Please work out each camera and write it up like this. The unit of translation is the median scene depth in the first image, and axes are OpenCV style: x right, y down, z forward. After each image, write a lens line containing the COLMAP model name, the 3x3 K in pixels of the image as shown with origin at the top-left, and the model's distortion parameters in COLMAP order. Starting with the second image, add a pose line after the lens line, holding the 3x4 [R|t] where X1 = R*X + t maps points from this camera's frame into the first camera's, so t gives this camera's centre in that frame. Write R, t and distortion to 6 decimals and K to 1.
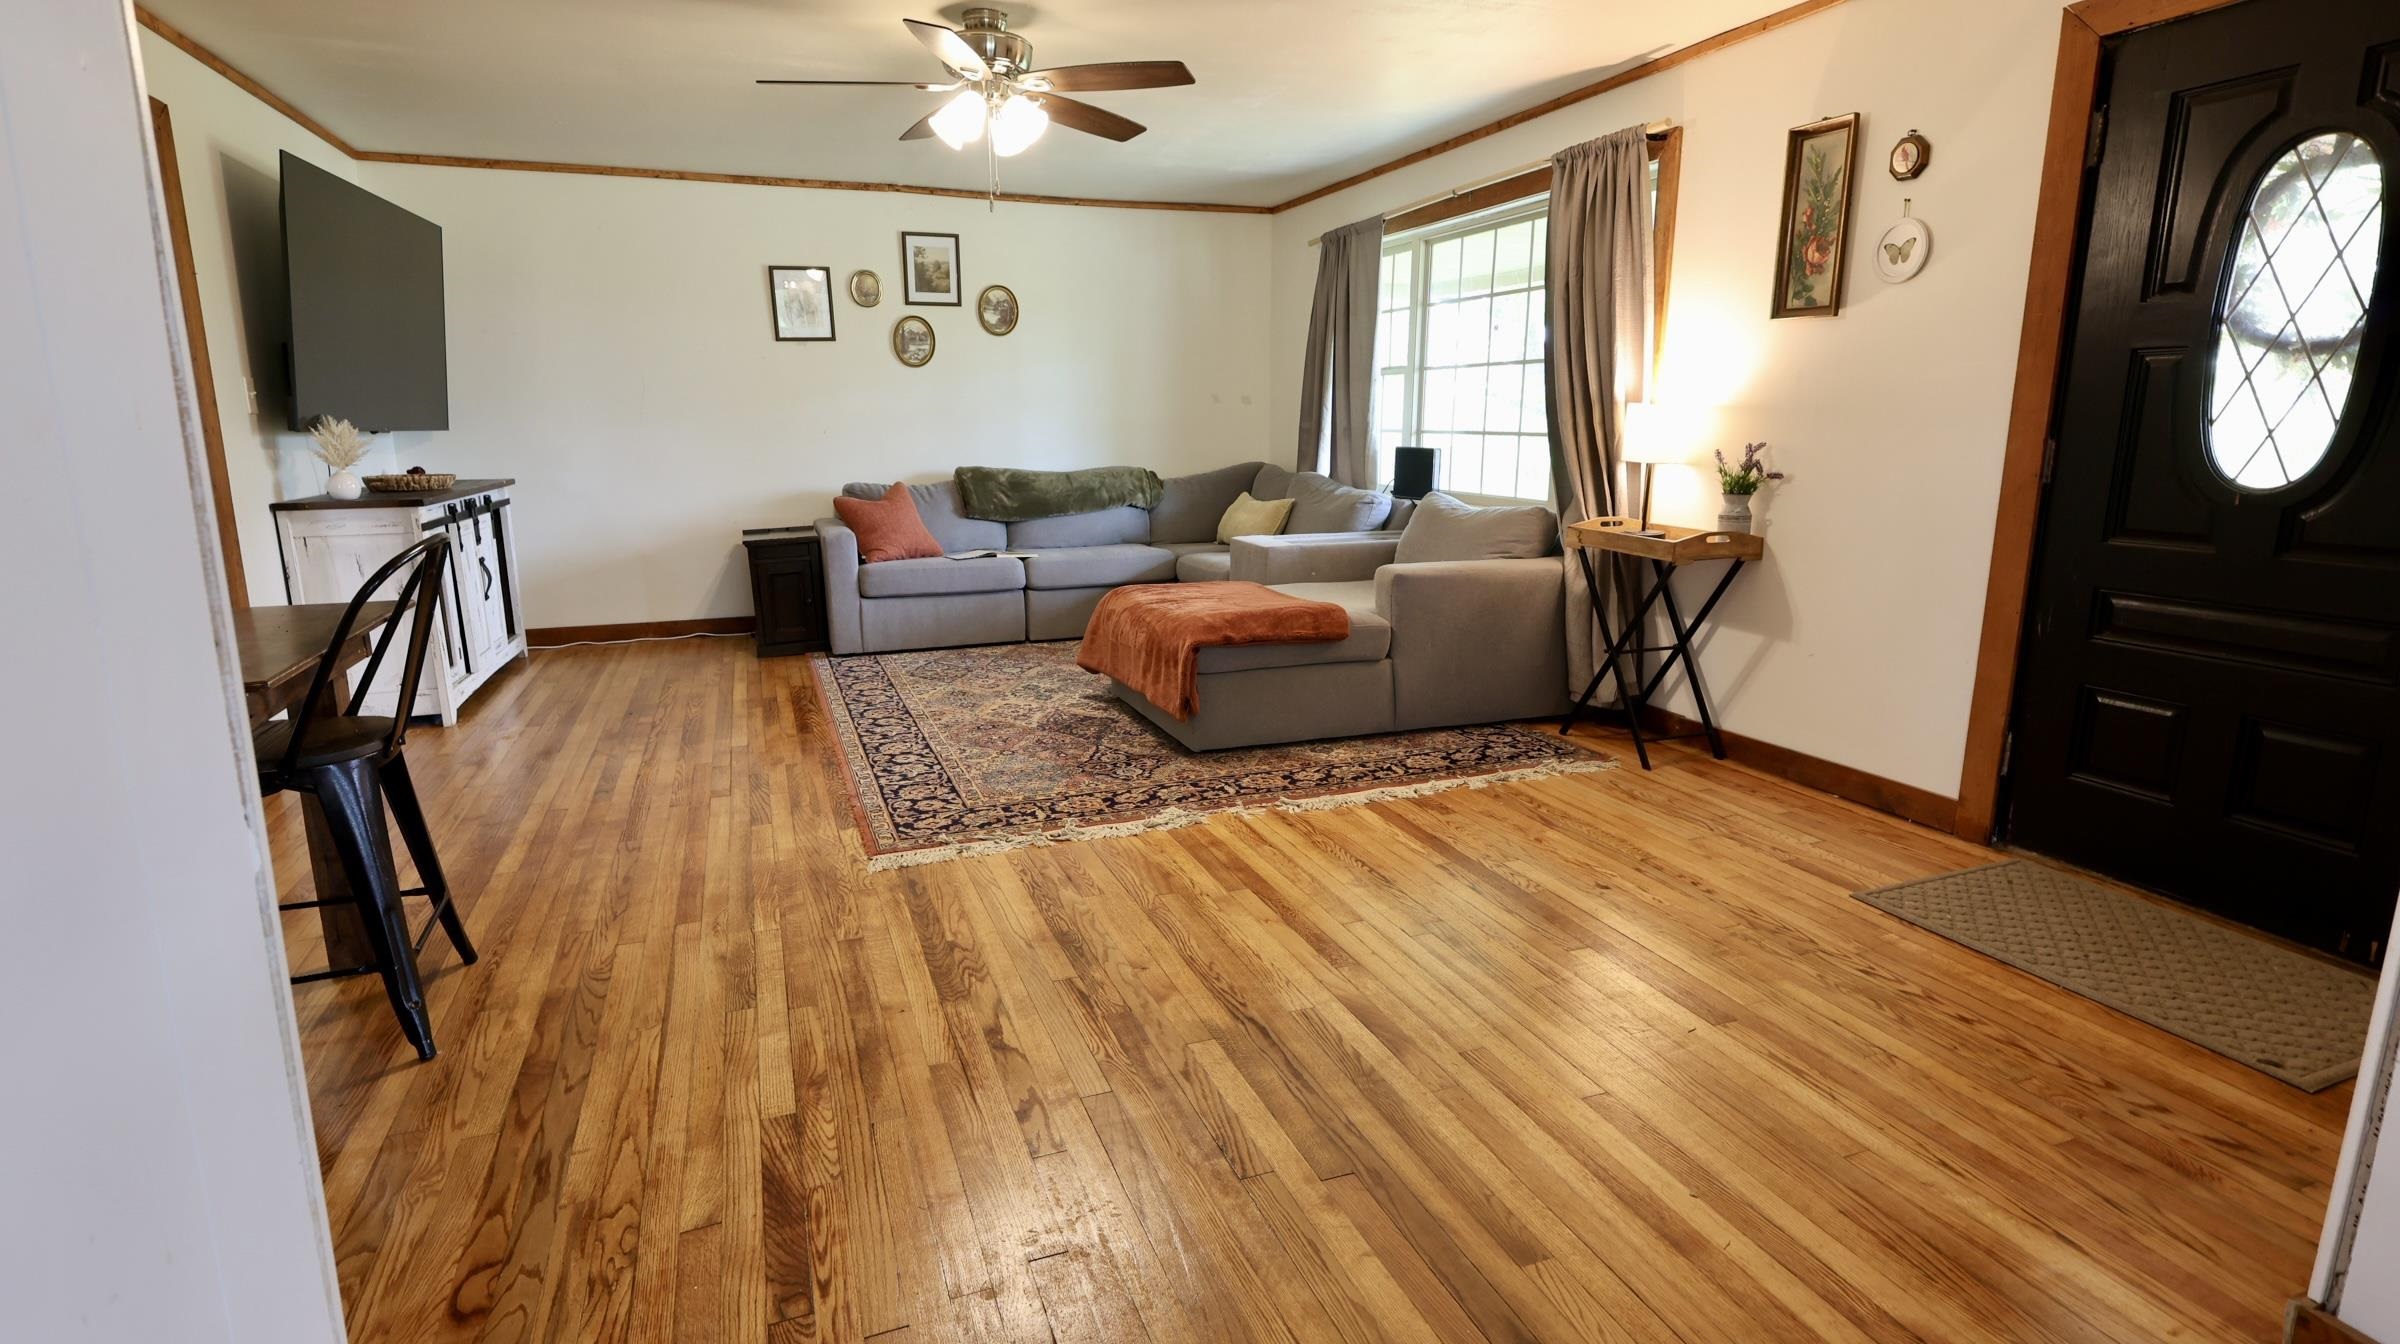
lens RADIAL K [[1169.5, 0, 1195.1], [0, 1169.5, 673.5], [0, 0, 1]] dist [0.000495, 0.000965]
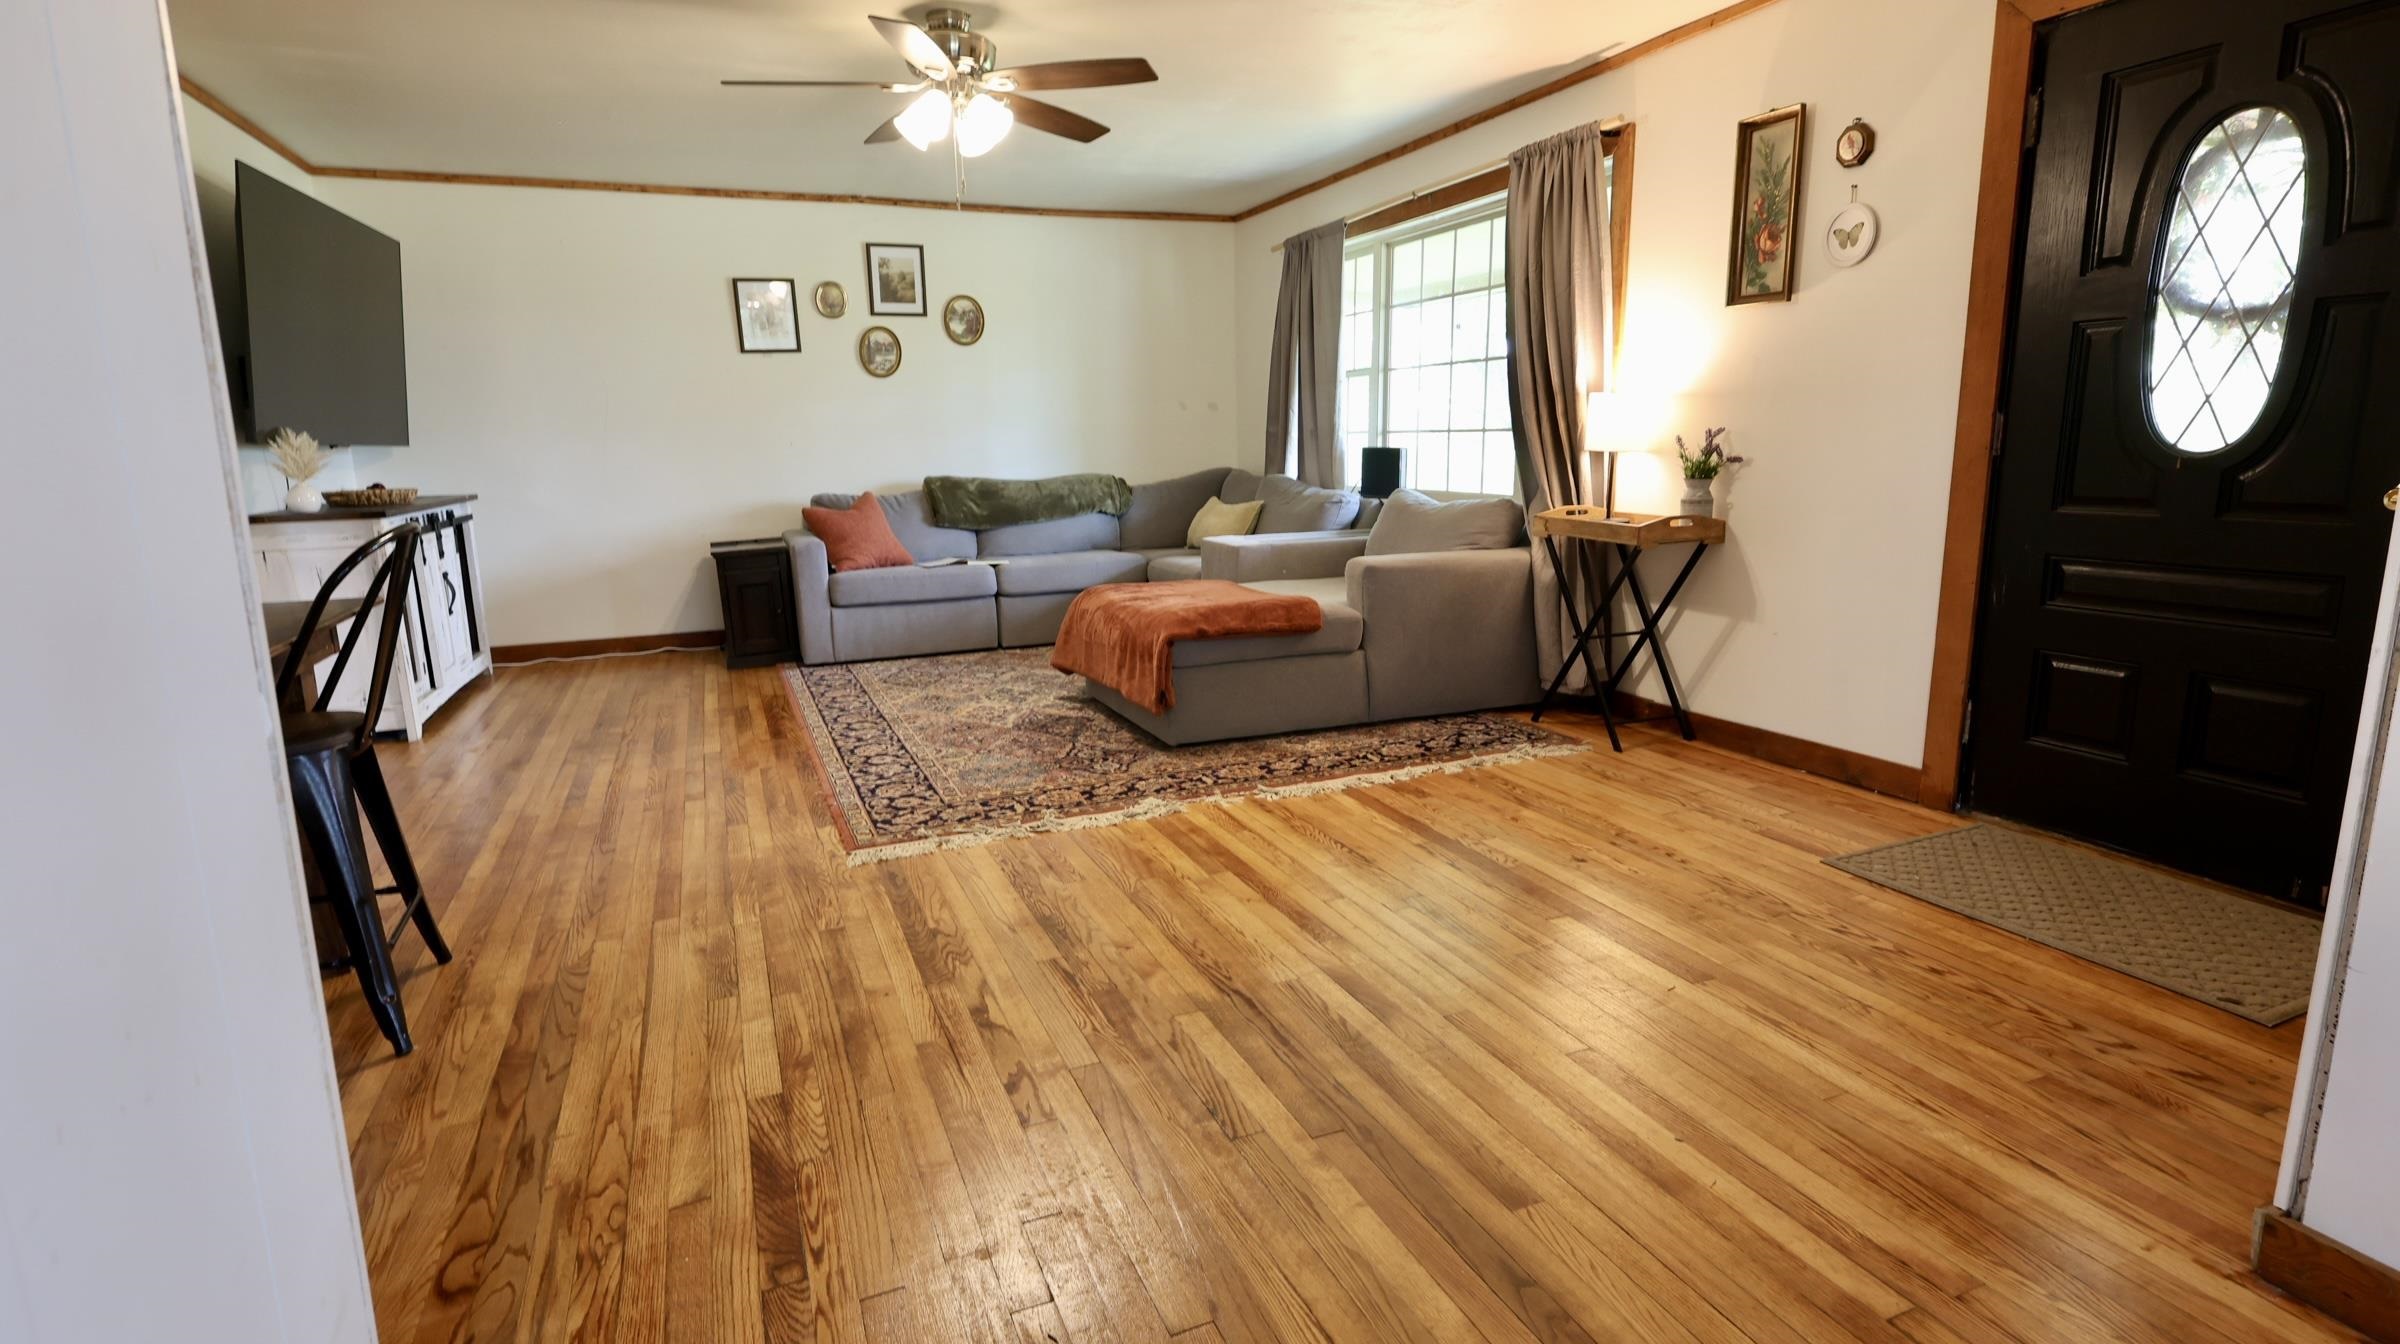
lens RADIAL K [[1169.5, 0, 1195.0], [0, 1169.5, 673.0], [0, 0, 1]] dist [0.000495, 0.000965]
pose [[0.999436, -0.021809, 0.025552, -0.004822], [0.022230, 0.999619, -0.016348, 0.023873], [-0.025186, 0.016907, 0.999540, -0.004460]]
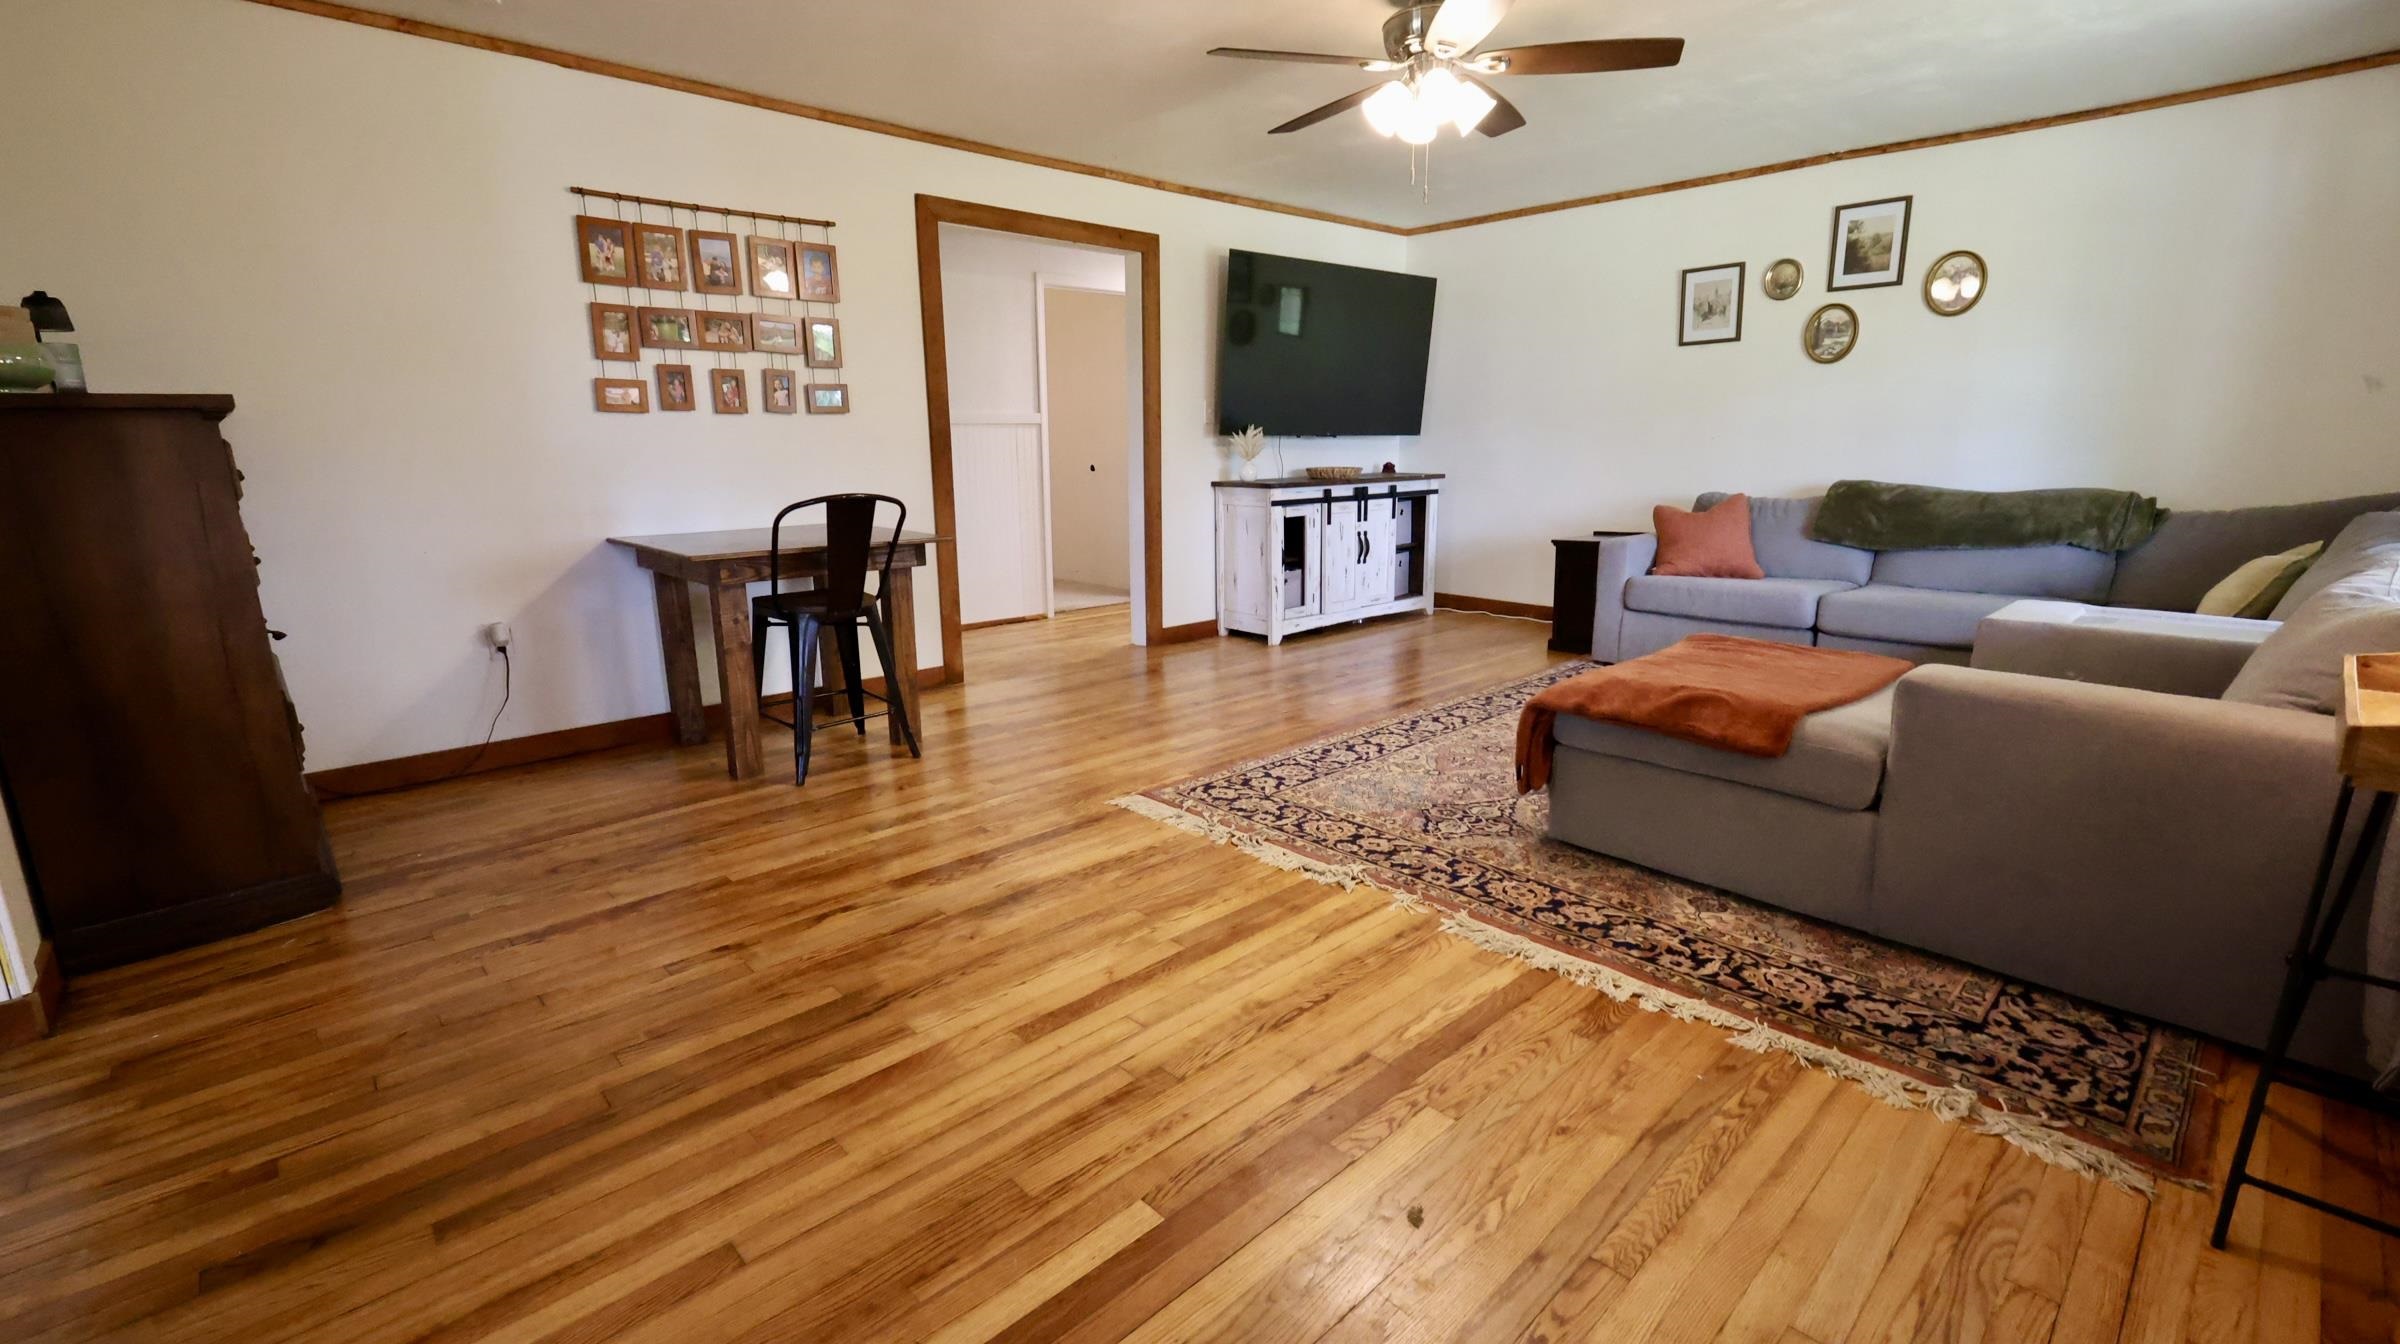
lens RADIAL K [[1033.7, 0, 1192.9], [0, 1033.7, 660.6], [0, 0, 1]] dist [-0.003300, 0.001181]
pose [[0.385215, 0.197922, -0.901352, 0.577715], [-0.190002, 0.972814, 0.132412, -0.109205], [0.903055, 0.120252, 0.412348, 0.526509]]
